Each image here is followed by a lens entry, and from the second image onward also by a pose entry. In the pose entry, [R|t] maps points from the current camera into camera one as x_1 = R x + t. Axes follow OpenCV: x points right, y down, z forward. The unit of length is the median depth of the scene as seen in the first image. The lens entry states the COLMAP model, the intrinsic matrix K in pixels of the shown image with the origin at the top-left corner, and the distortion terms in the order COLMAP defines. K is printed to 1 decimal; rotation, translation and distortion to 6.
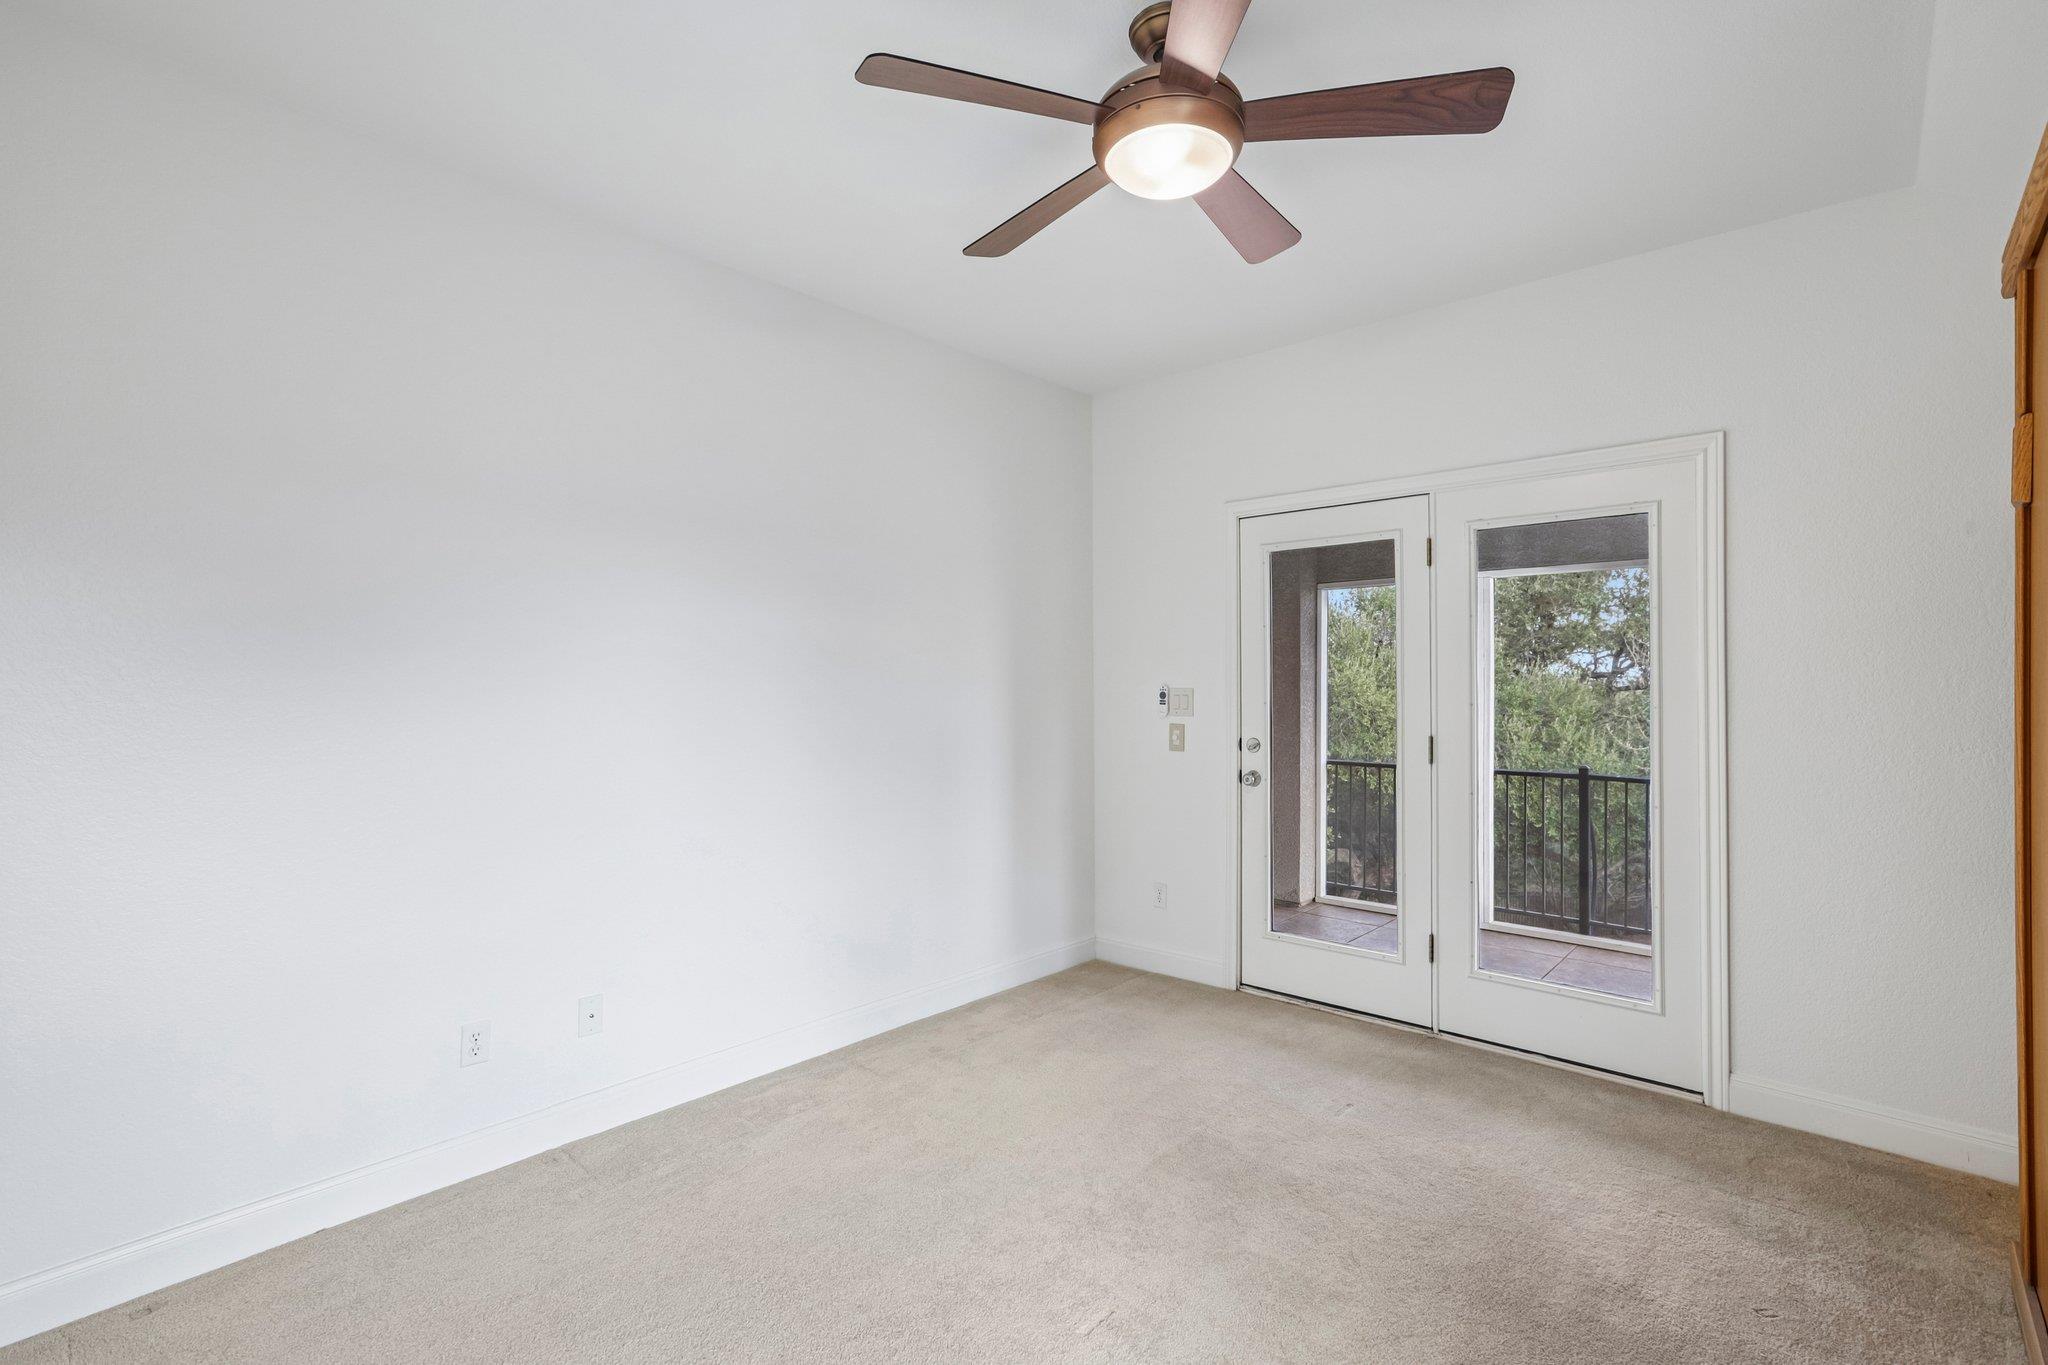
lens RADIAL K [[935.1, 0, 1017.4], [0, 935.1, 710.6], [0, 0, 1]] dist [-0.062223, 0.028015]
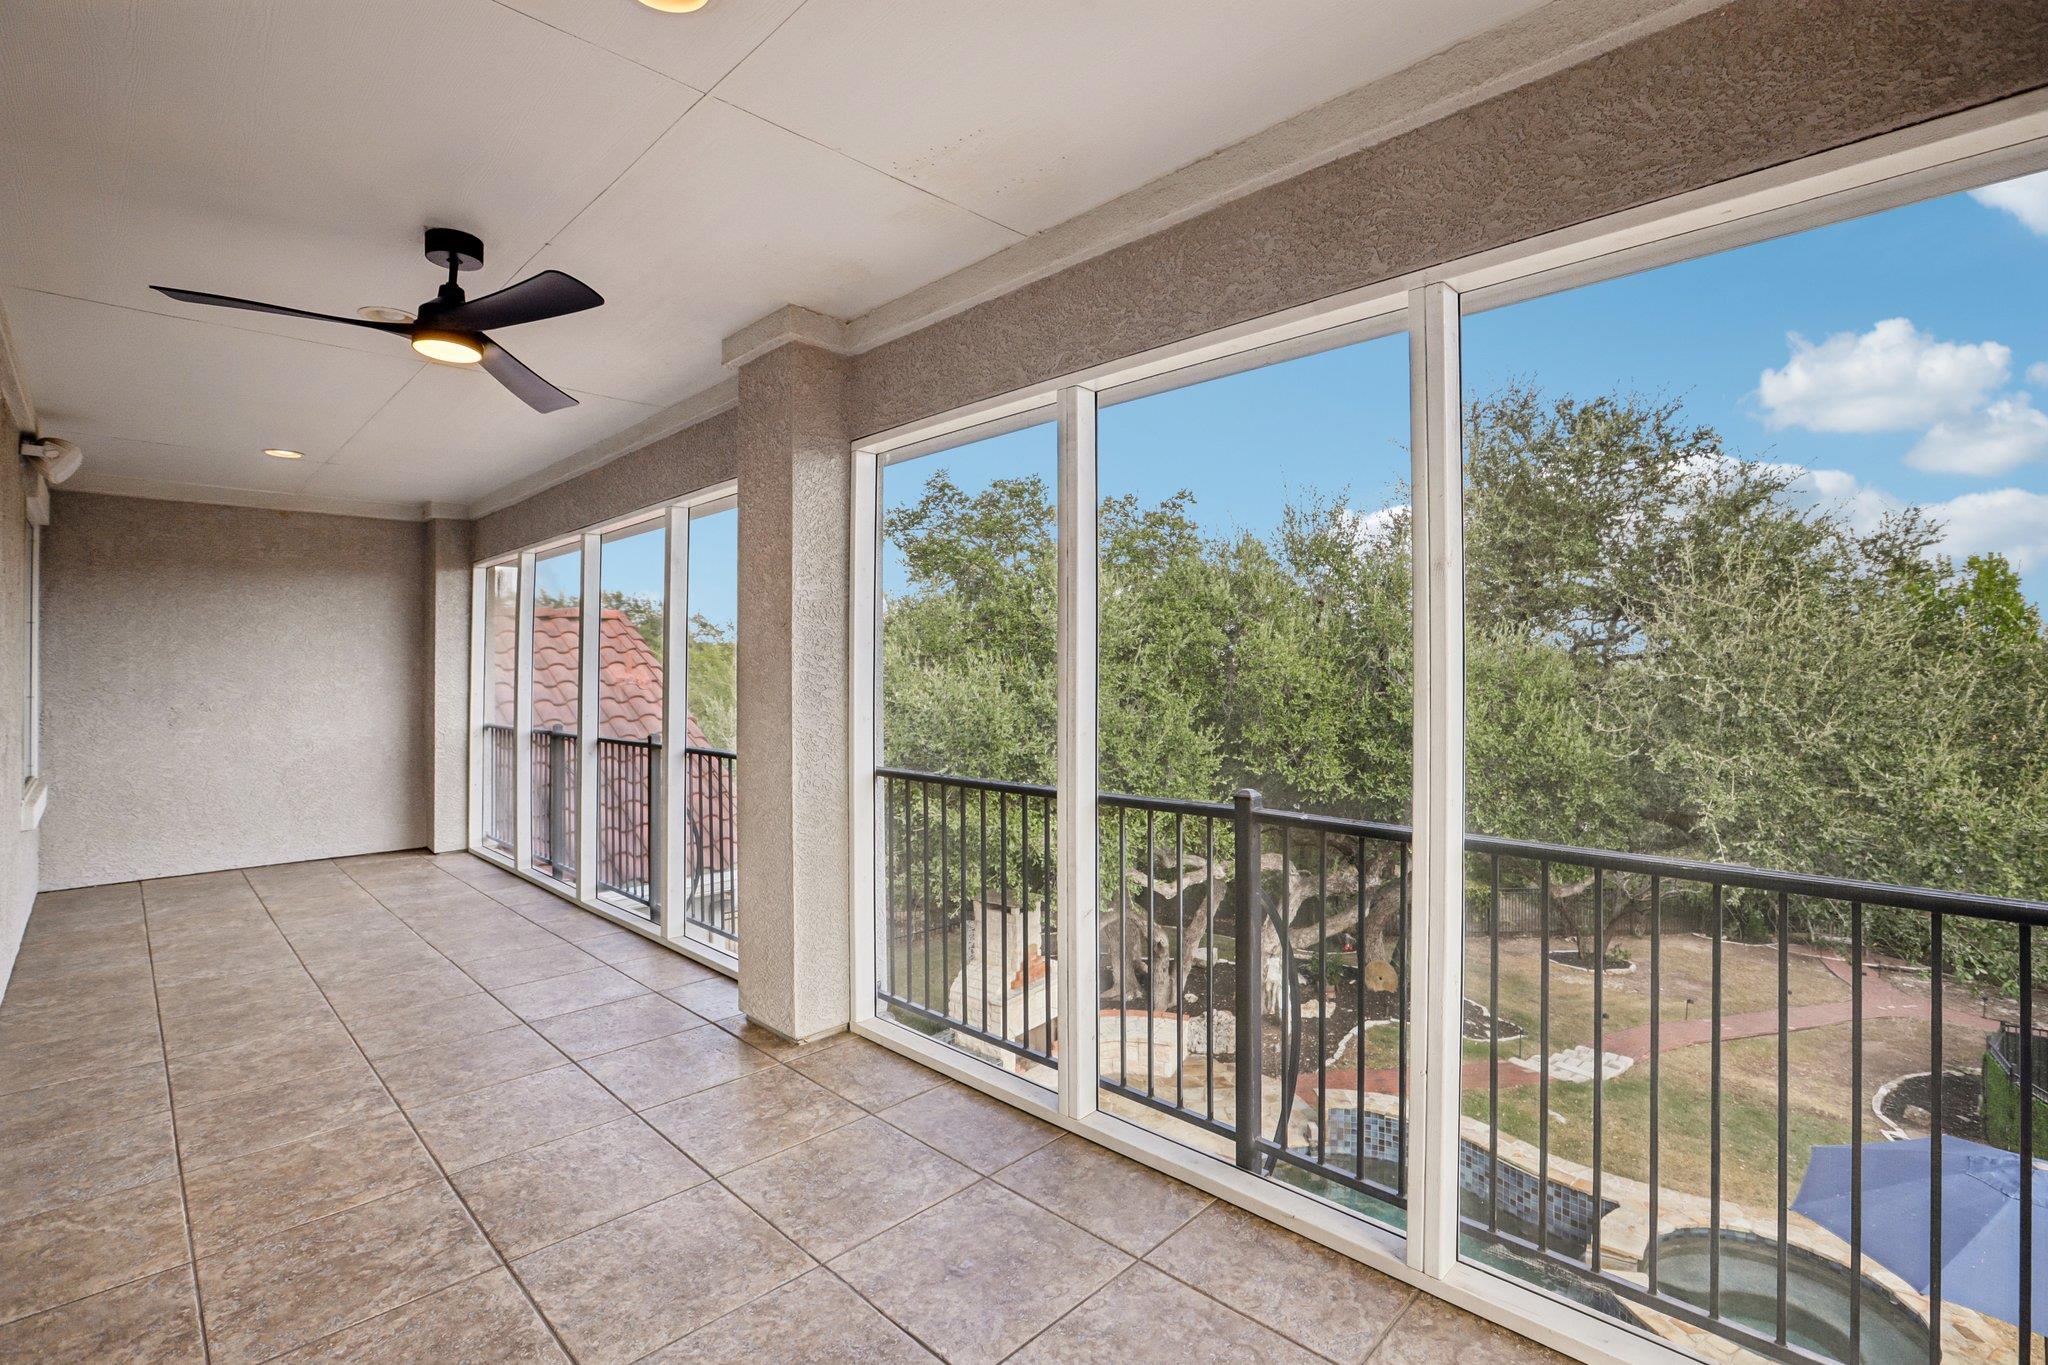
lens RADIAL K [[935.1, 0, 1017.4], [0, 935.1, 710.6], [0, 0, 1]] dist [-0.062223, 0.028015]
pose [[0.999499, -0.006995, -0.030879, 0.254285], [0.007658, 0.999741, 0.021422, 0.005005], [0.030722, -0.021648, 0.999294, 0.270816]]
